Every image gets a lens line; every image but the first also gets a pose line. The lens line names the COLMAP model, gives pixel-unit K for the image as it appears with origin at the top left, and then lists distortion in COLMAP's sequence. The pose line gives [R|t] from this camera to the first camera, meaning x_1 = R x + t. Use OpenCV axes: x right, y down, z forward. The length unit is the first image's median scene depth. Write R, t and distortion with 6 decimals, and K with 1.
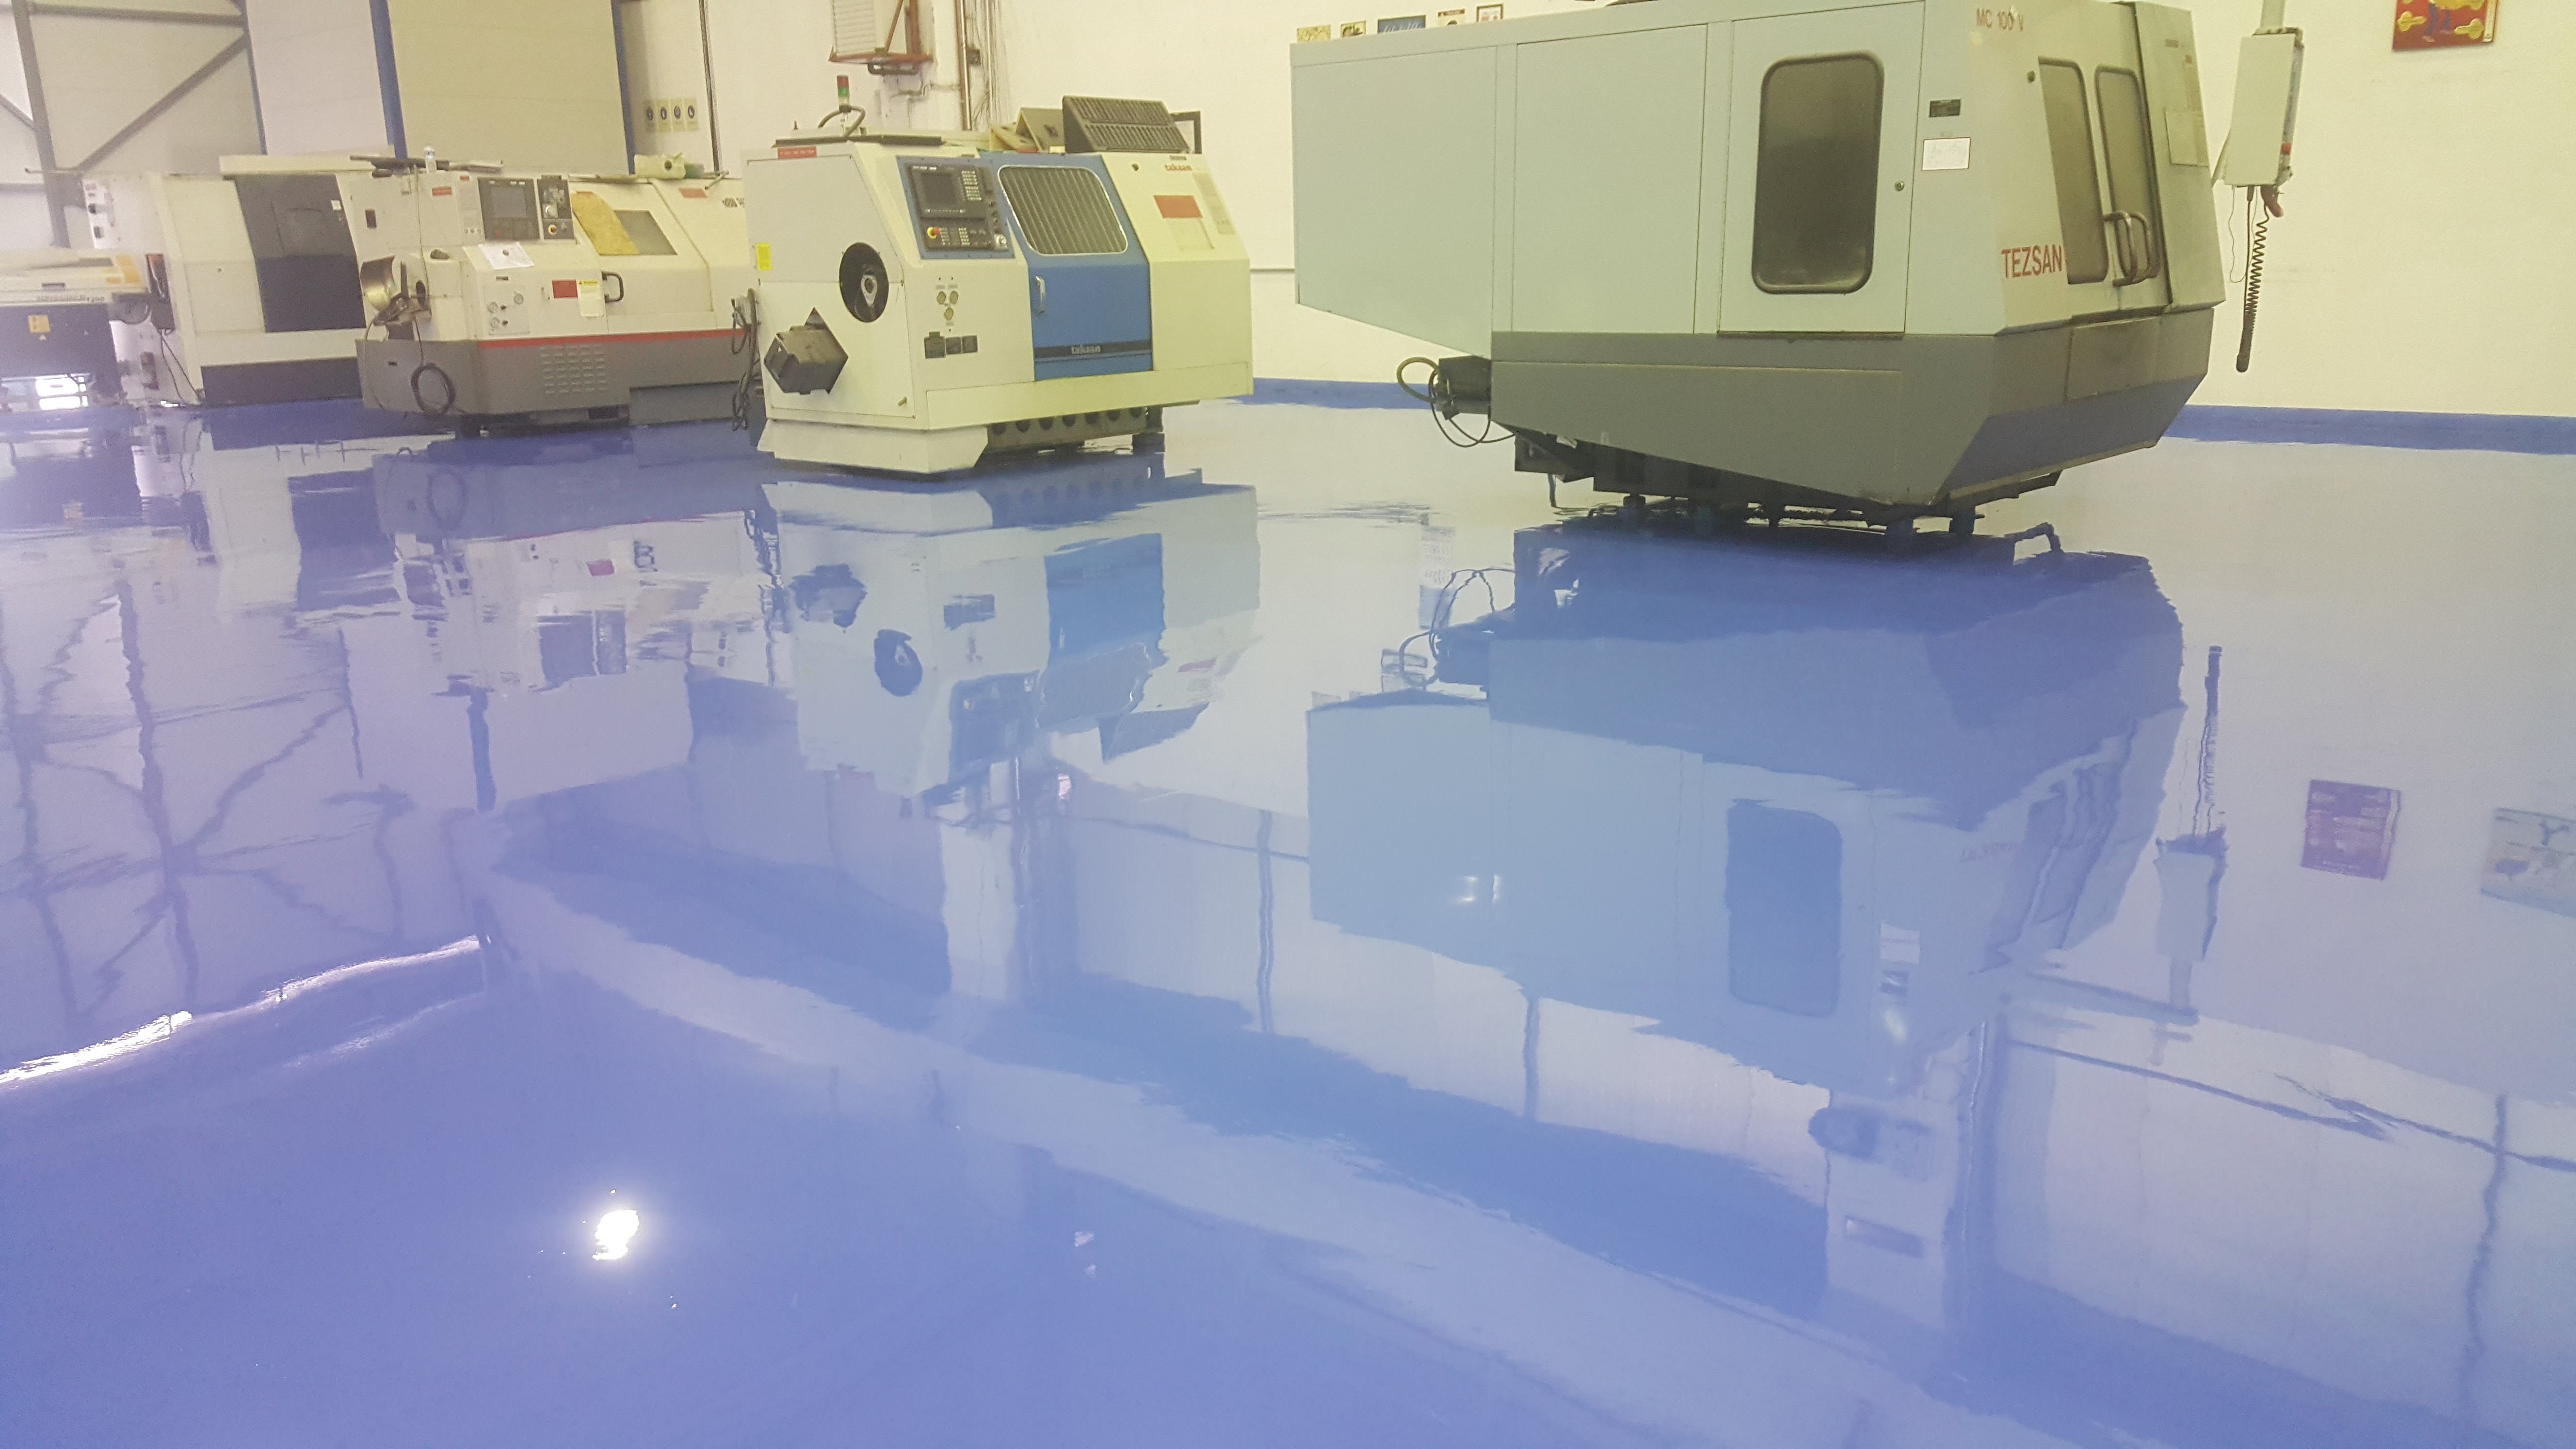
lens RADIAL K [[1864.1, 0, 1282.2], [0, 1864.1, 717.8], [0, 0, 1]] dist [0.077318, -0.110204]
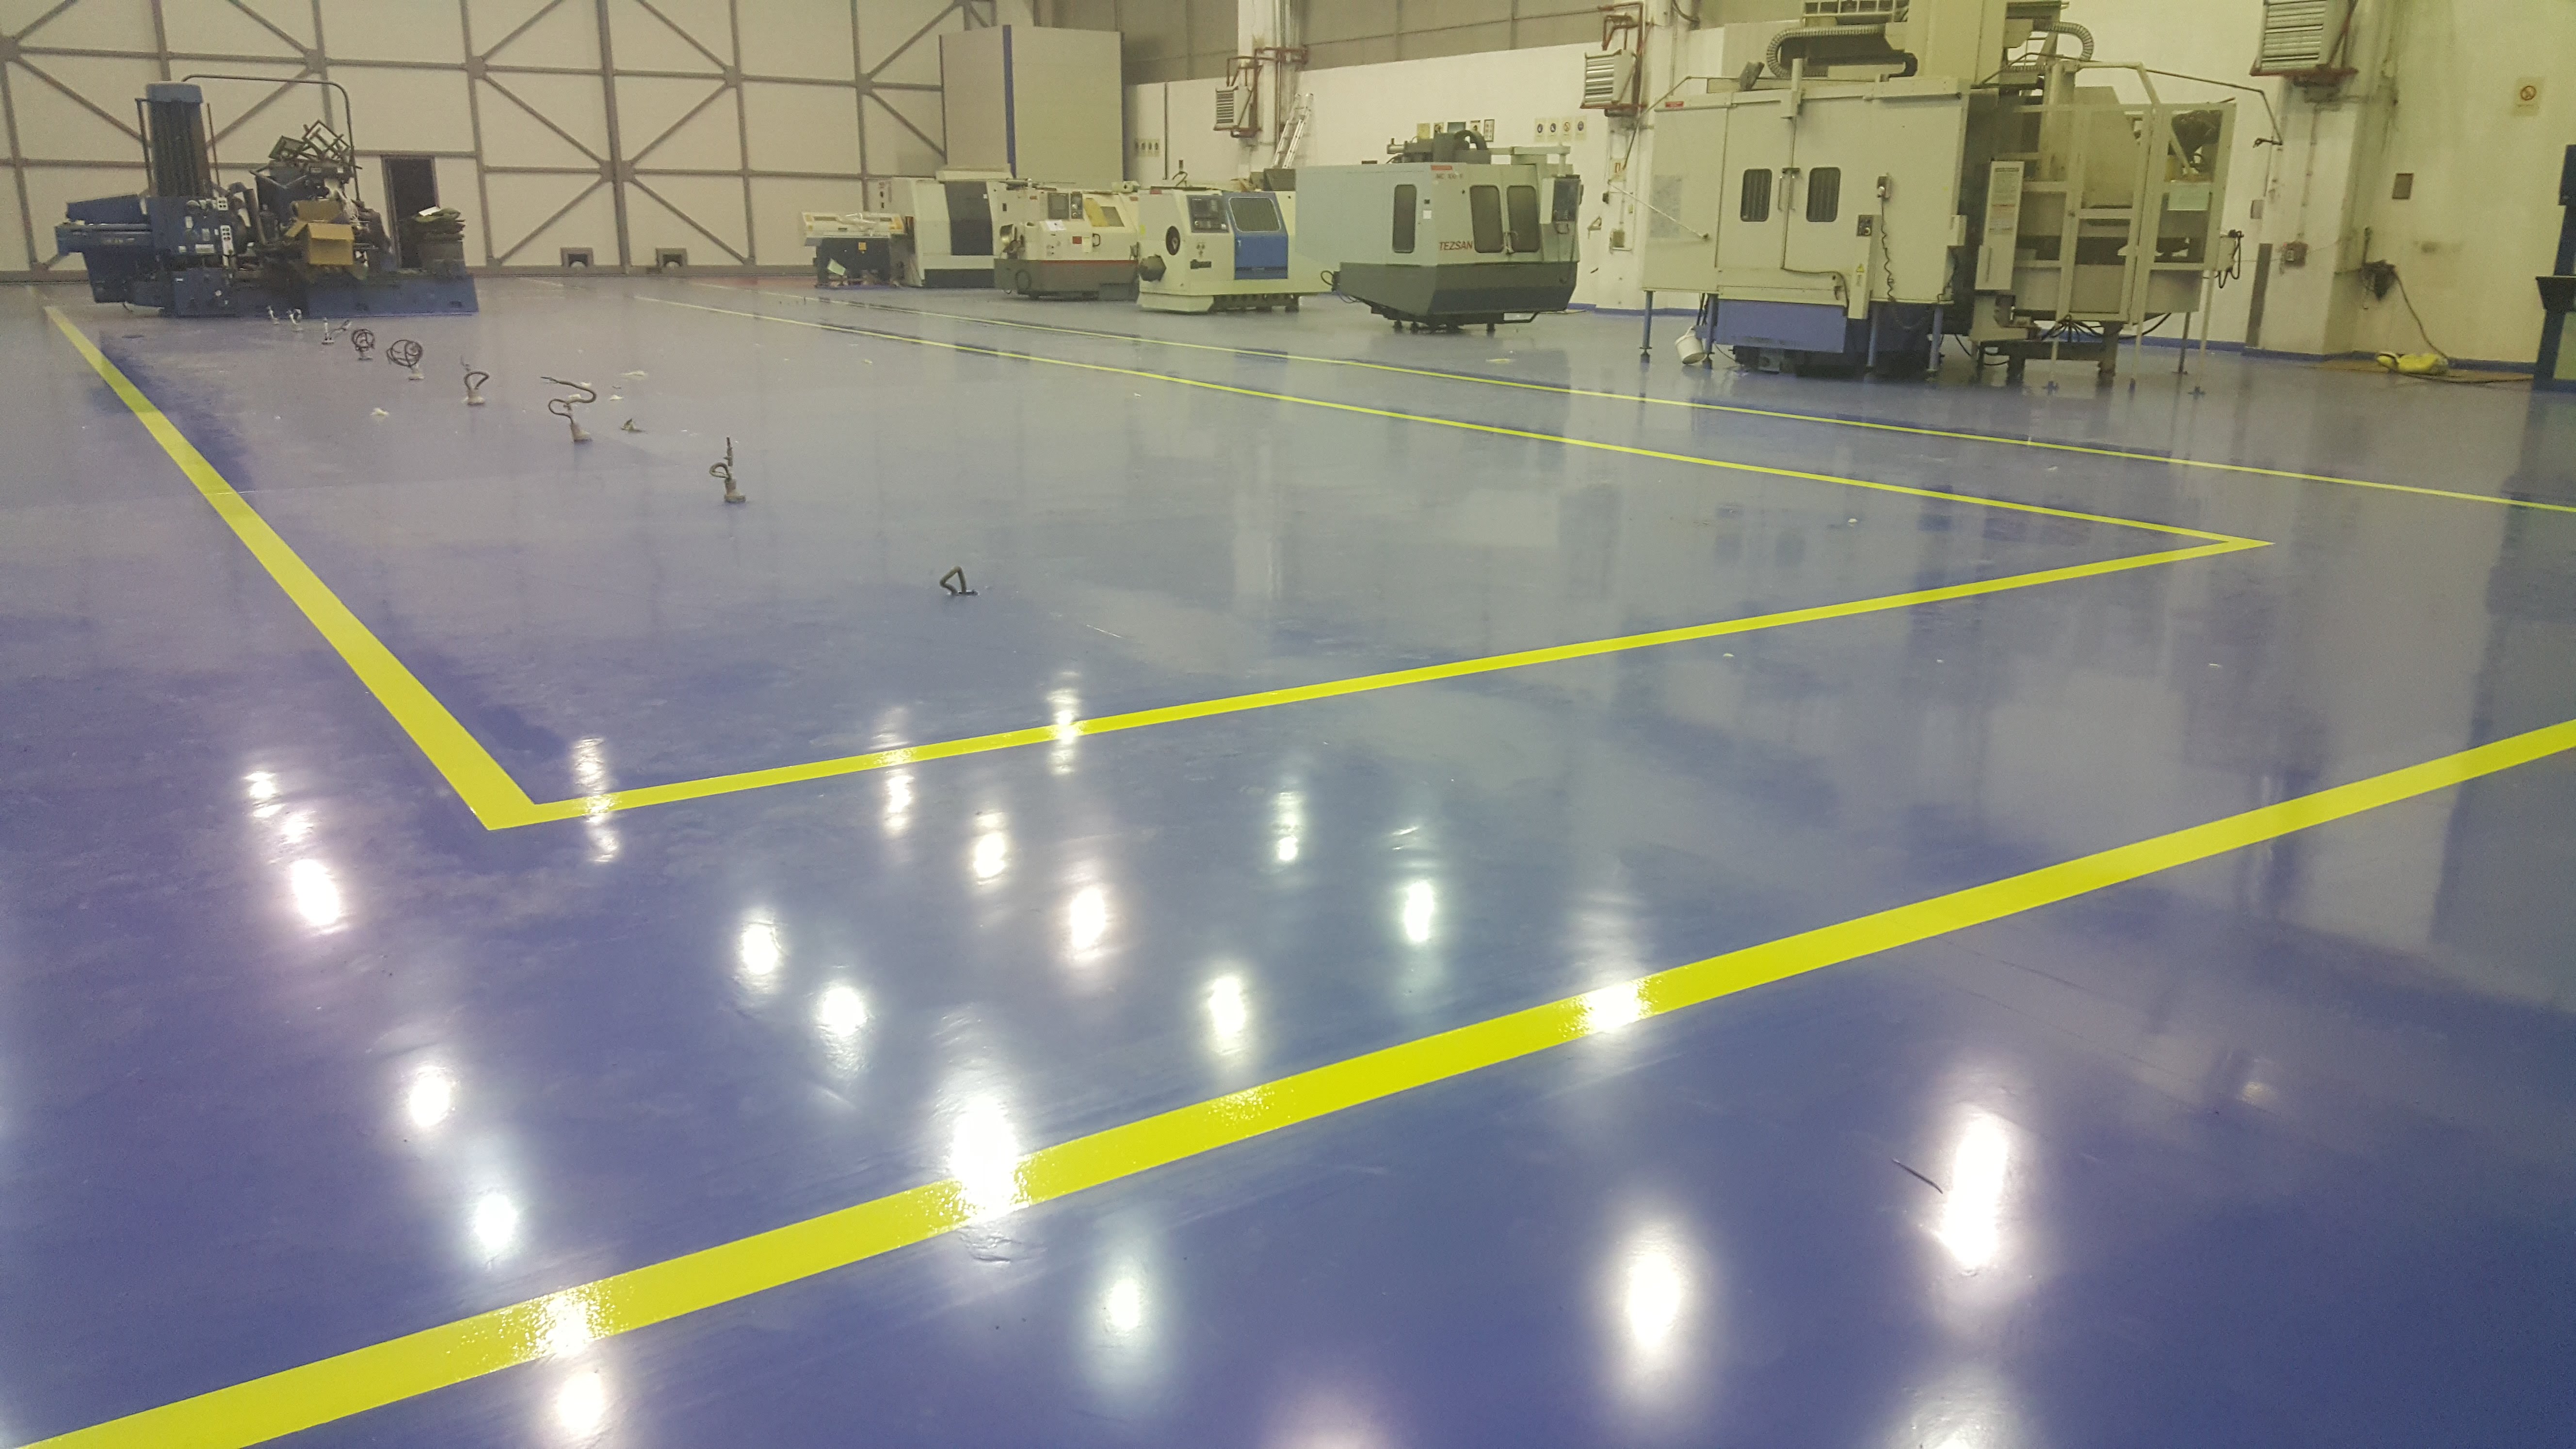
lens RADIAL K [[1864.1, 0, 1252.3], [0, 1864.1, 693.0], [0, 0, 1]] dist [0.077318, -0.110204]
pose [[0.958956, 0.095625, -0.266945, 0.622369], [-0.093667, 0.995401, 0.020089, 0.329457], [0.267638, 0.005740, 0.963502, -1.462481]]
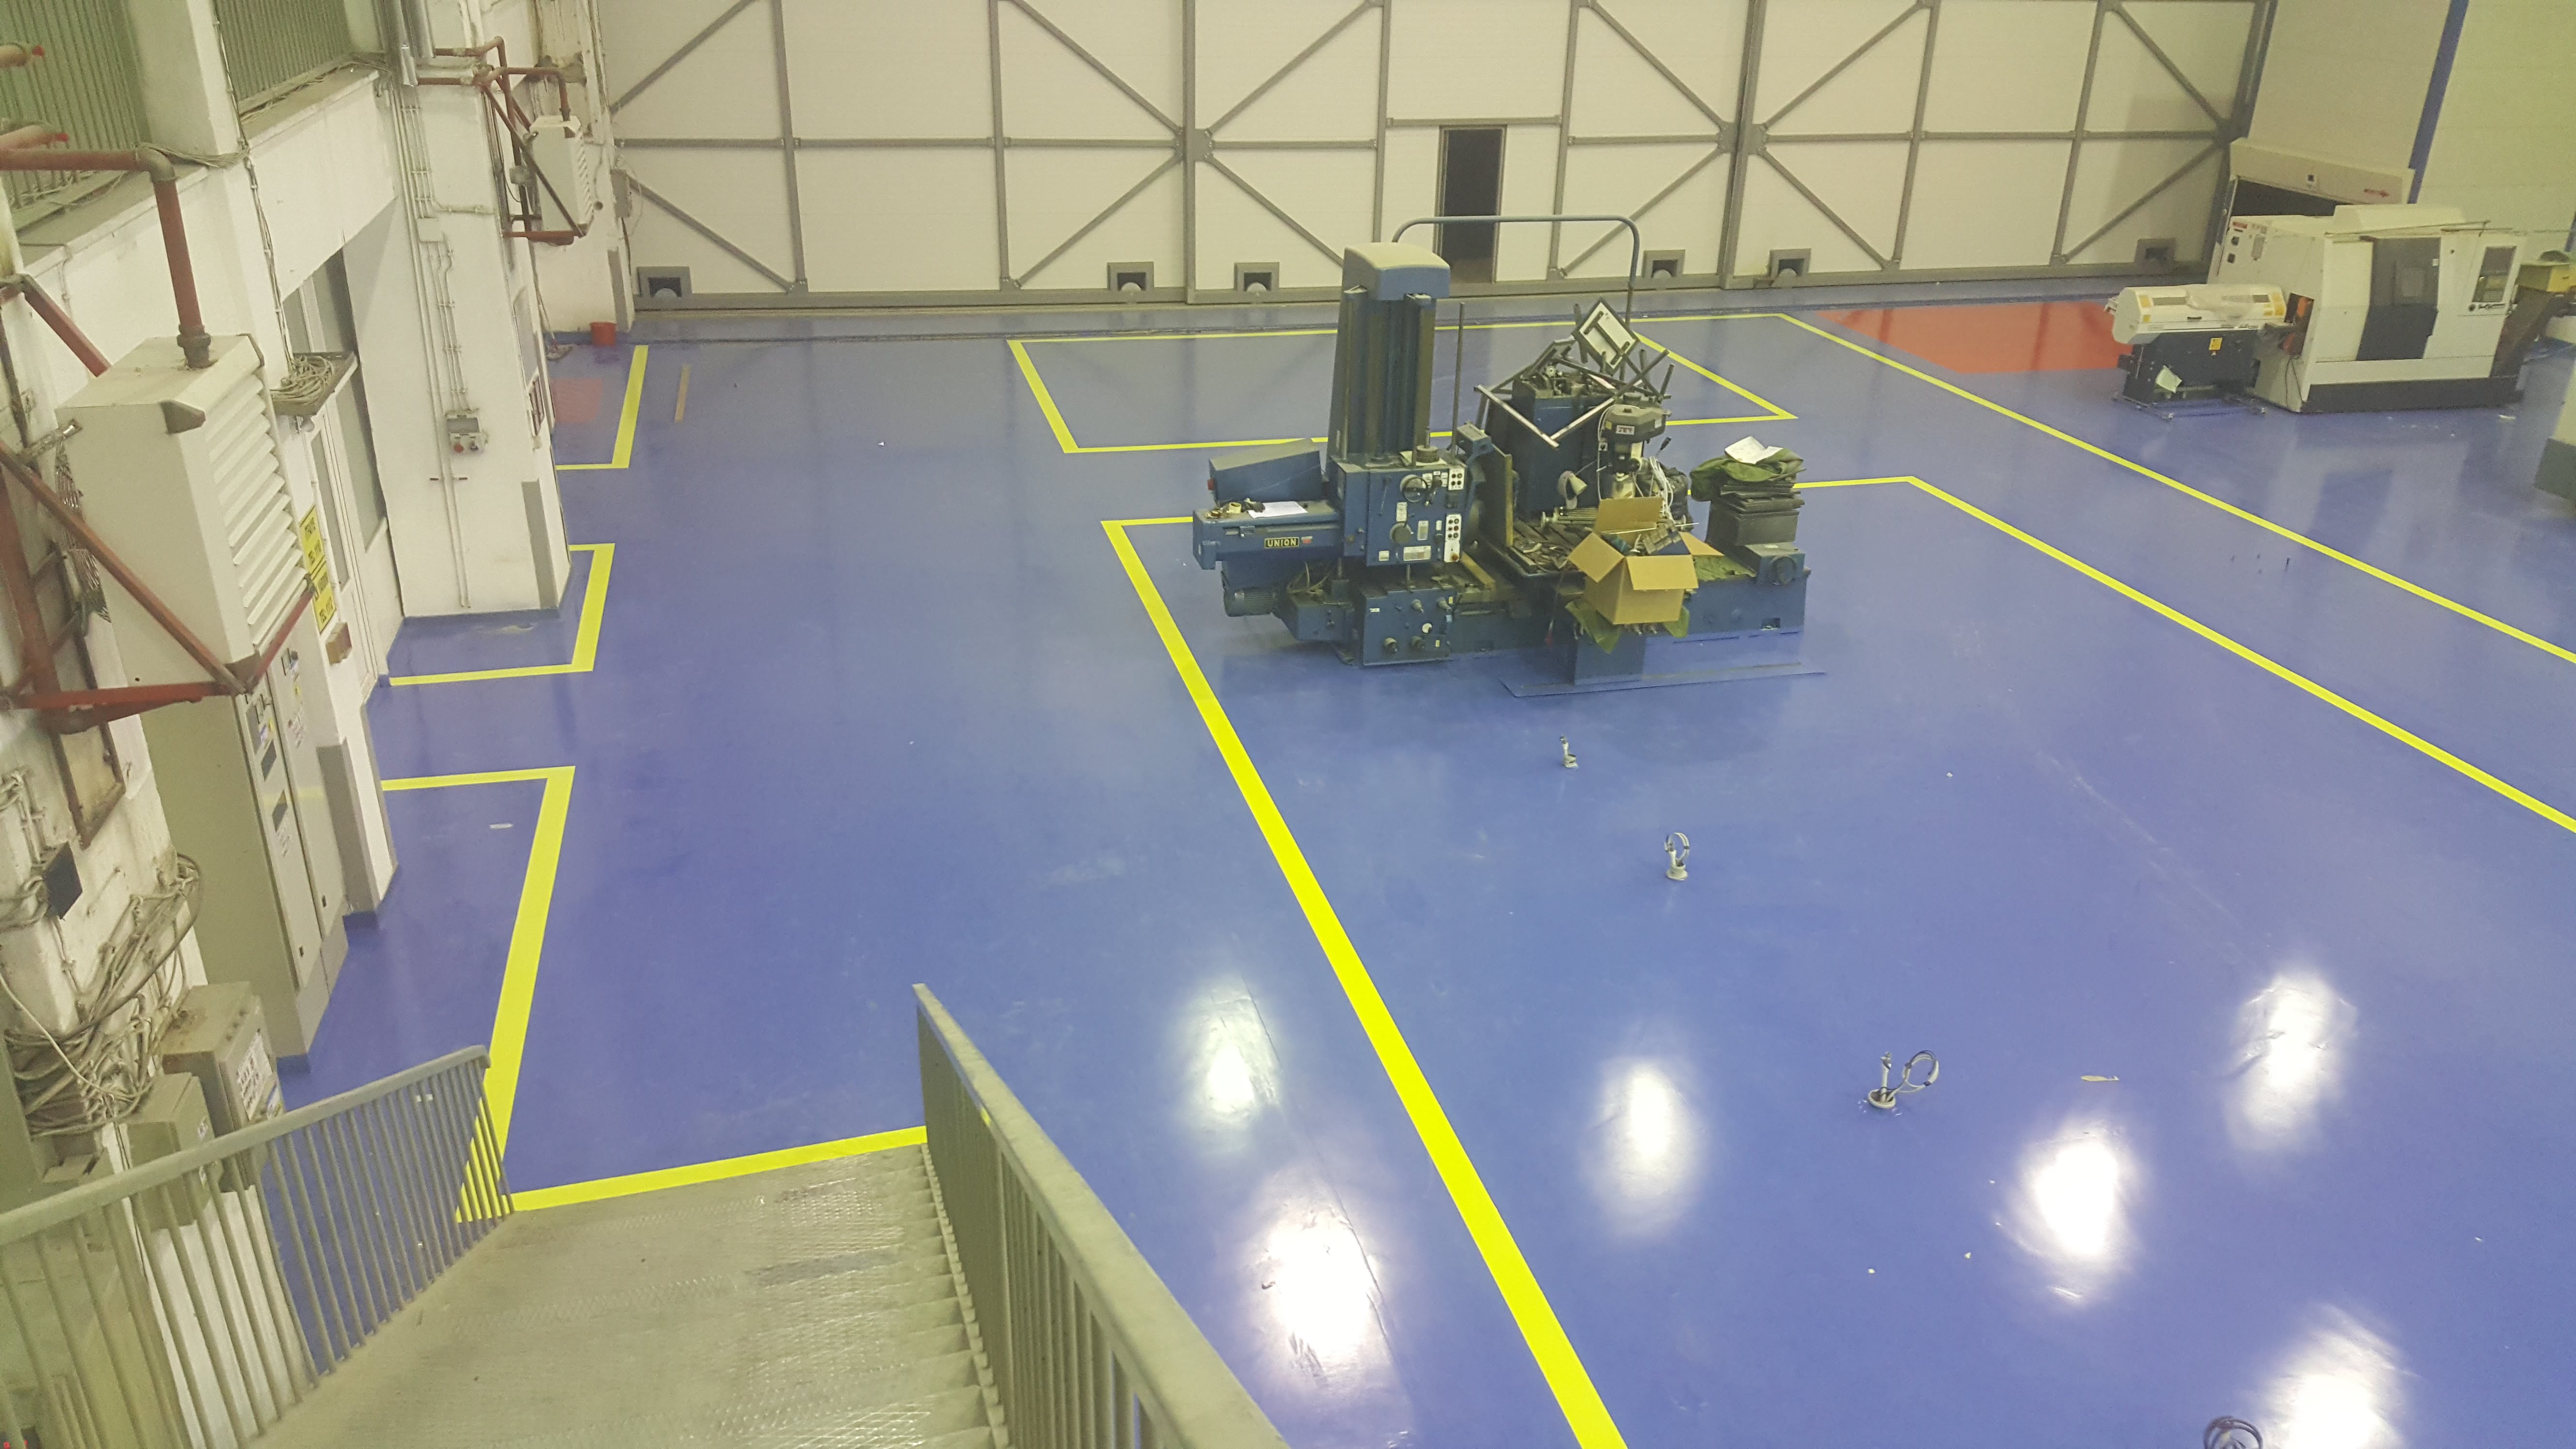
lens RADIAL K [[1864.1, 0, 1263.8], [0, 1864.1, 718.7], [0, 0, 1]] dist [0.077318, -0.110204]
pose [[0.797301, 0.272231, -0.538703, -0.550808], [-0.178790, 0.958976, 0.219999, -0.176462], [0.576494, -0.079090, 0.813265, -0.769705]]
